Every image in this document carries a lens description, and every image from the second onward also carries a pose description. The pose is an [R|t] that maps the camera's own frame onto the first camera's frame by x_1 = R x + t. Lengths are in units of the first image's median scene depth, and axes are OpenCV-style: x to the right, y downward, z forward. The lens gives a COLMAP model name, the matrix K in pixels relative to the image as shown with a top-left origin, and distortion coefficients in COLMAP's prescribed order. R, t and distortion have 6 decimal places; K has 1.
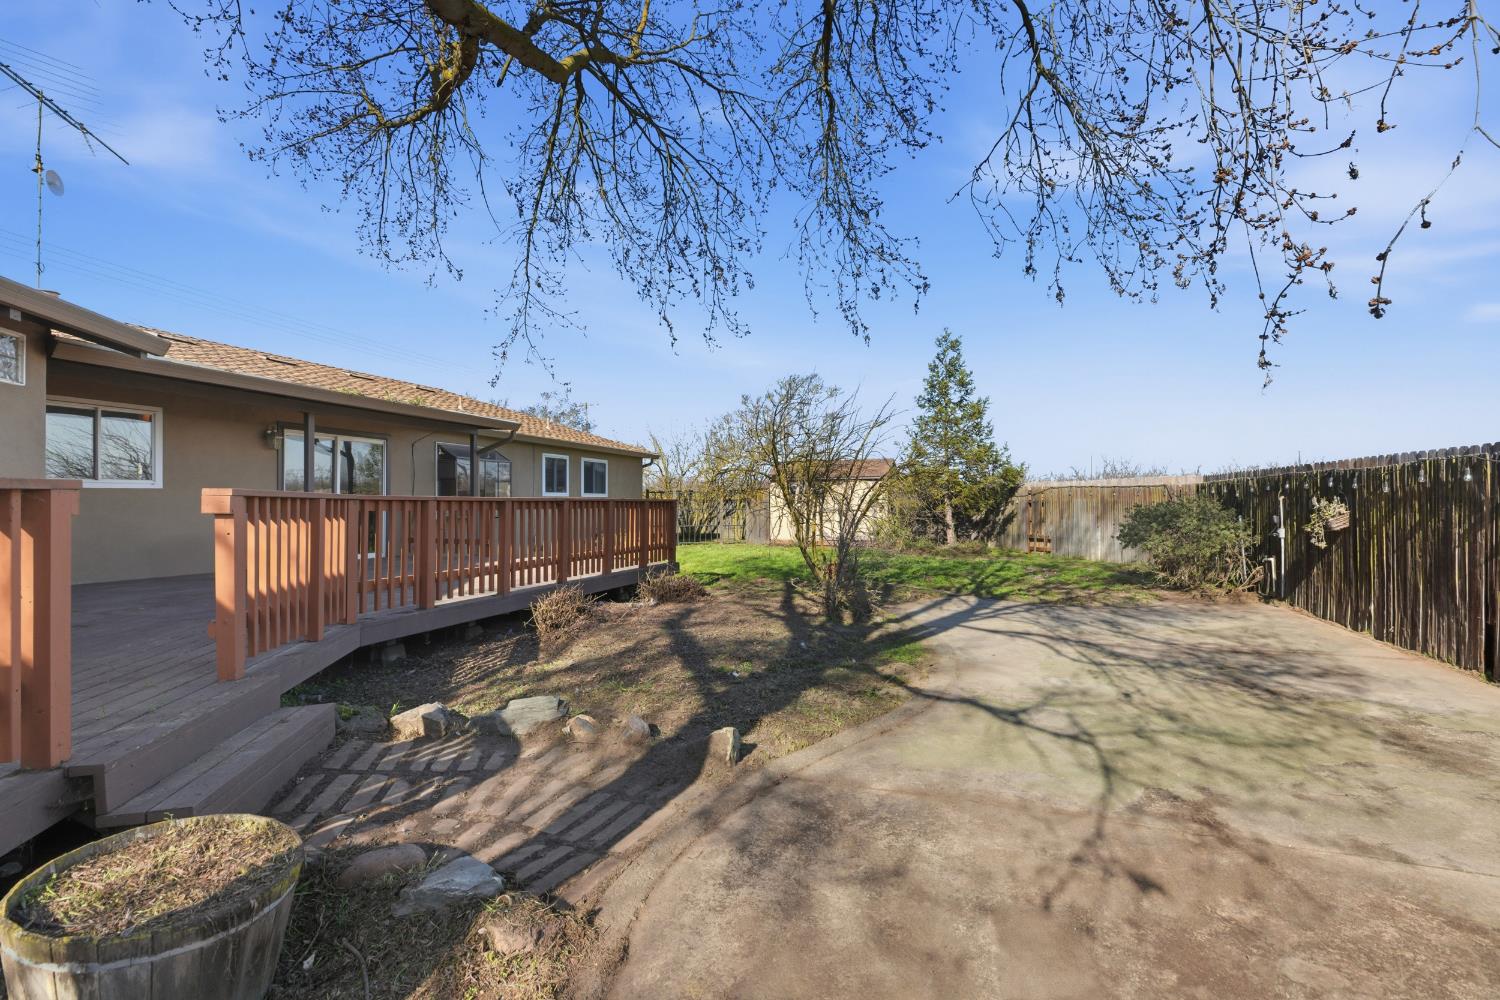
lens RADIAL K [[679.4, 0, 750.5], [0, 679.4, 503.9], [0, 0, 1]] dist [-0.003870, -0.001265]
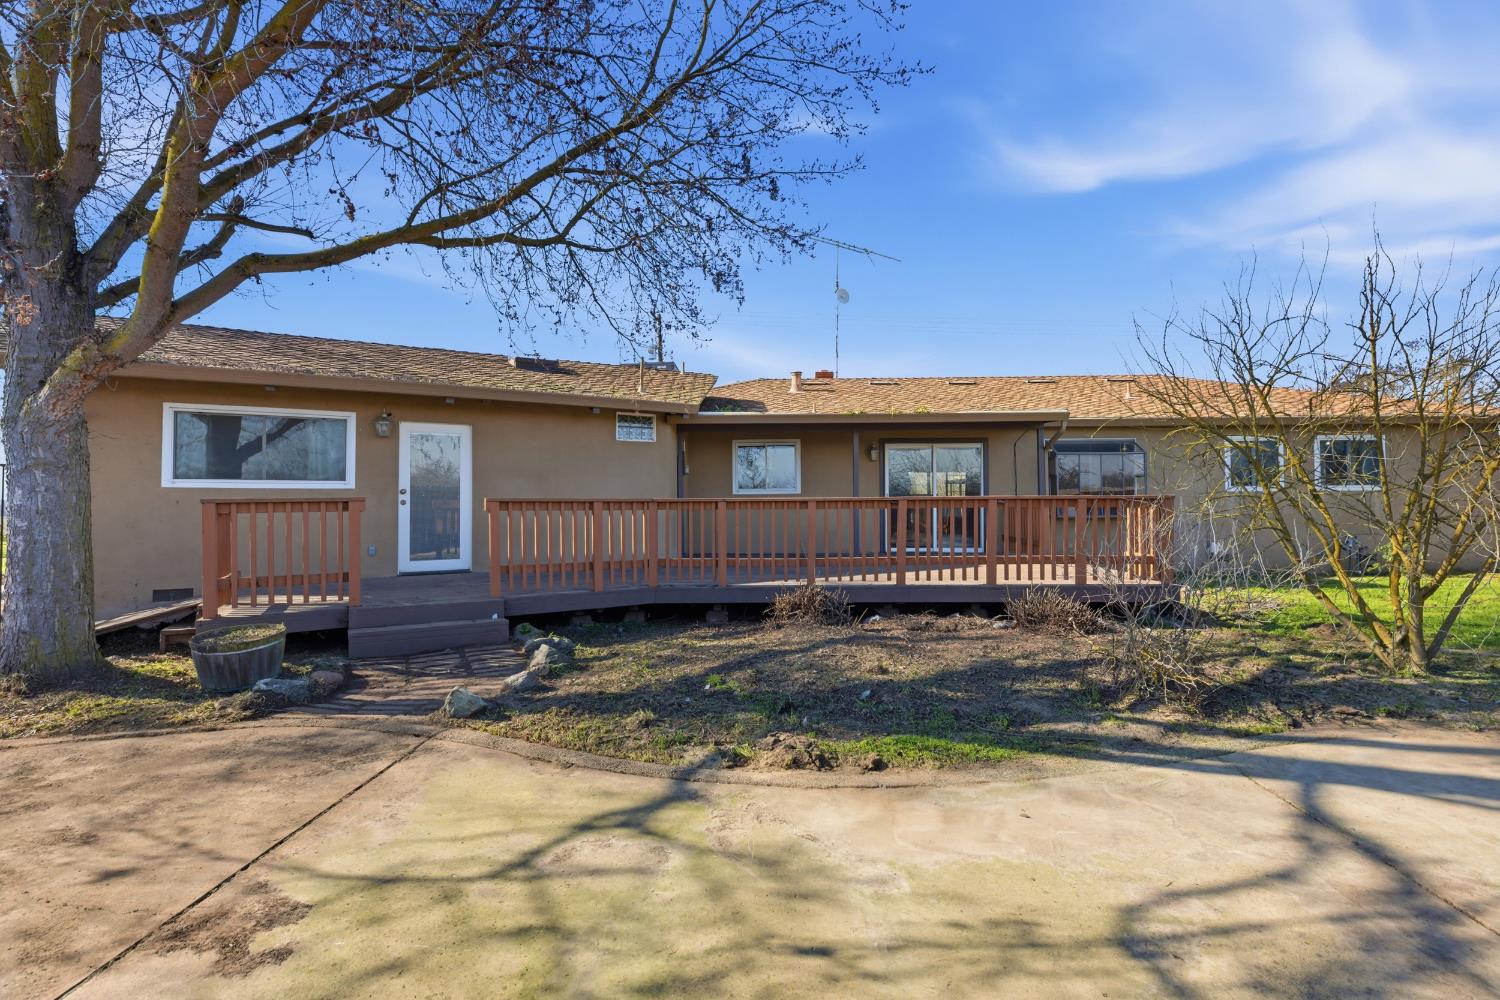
lens RADIAL K [[679.4, 0, 750.5], [0, 679.4, 499.6], [0, 0, 1]] dist [-0.003870, -0.001265]
pose [[0.296126, -0.010182, -0.955095, 1.152006], [0.006965, 0.999940, -0.008500, 0.002893], [0.955123, -0.004135, 0.296179, 1.008831]]
